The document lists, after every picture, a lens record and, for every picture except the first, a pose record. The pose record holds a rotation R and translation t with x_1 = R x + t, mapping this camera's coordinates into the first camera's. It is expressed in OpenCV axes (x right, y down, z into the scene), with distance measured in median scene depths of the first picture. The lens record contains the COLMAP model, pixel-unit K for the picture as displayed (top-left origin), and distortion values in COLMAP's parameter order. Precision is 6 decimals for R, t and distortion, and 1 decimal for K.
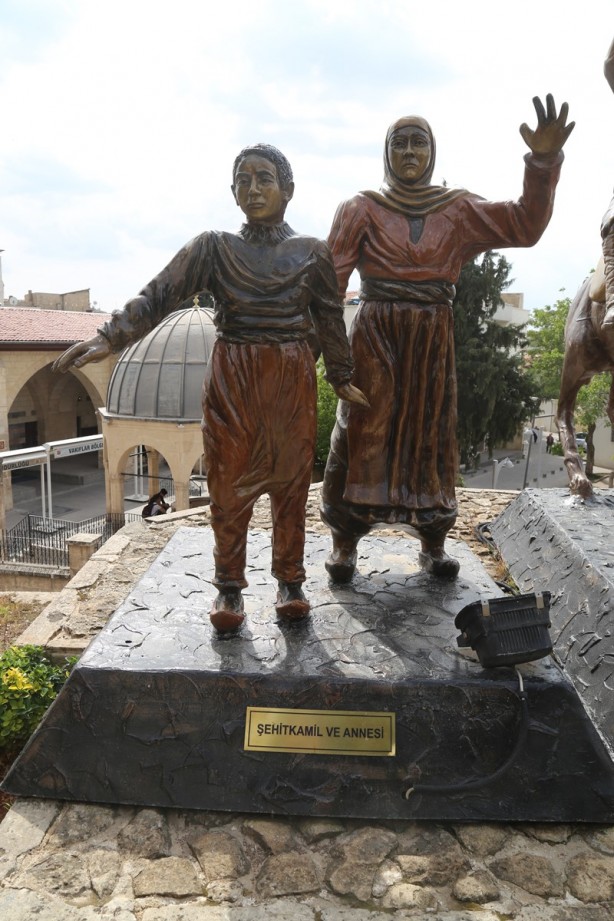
lens RADIAL K [[654.4, 0, 307.0], [0, 654.4, 460.5], [0, 0, 1]] dist [-0.113561, 0.079029]
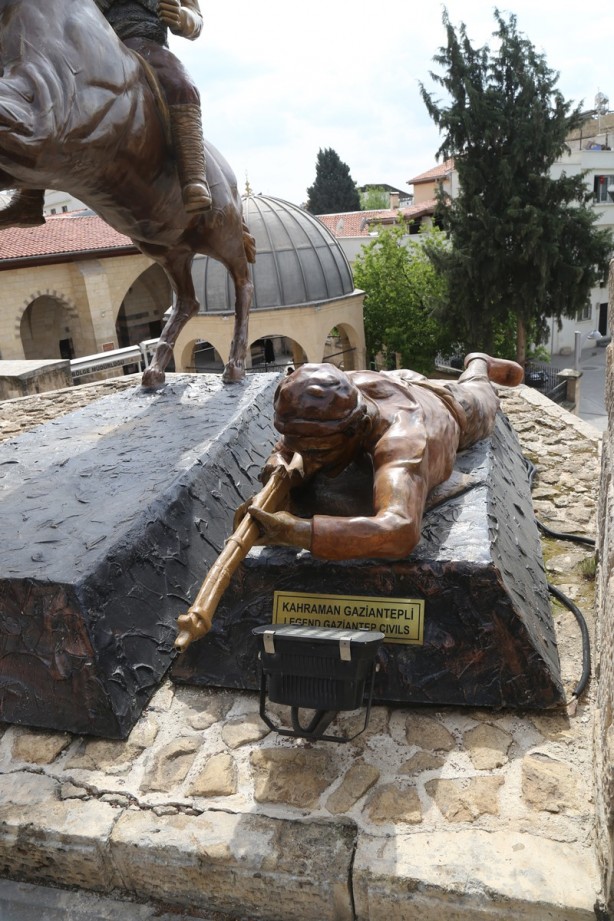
lens RADIAL K [[654.4, 0, 307.0], [0, 654.4, 460.5], [0, 0, 1]] dist [-0.113561, 0.079029]
pose [[0.959841, -0.010984, -0.280328, 0.203455], [0.060417, 0.983880, 0.168317, 0.002848], [0.273960, -0.178494, 0.945032, 0.023502]]
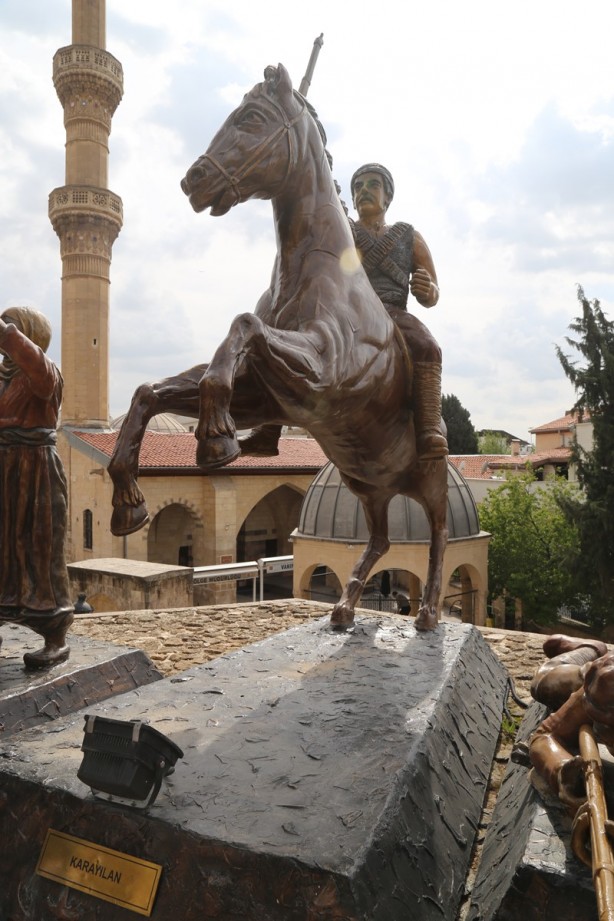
lens RADIAL K [[654.4, 0, 307.0], [0, 654.4, 460.5], [0, 0, 1]] dist [-0.113561, 0.079029]
pose [[0.907696, -0.024588, -0.418907, 0.171773], [-0.053904, 0.983179, -0.174509, -0.002622], [0.416152, 0.180982, 0.891102, 0.018431]]
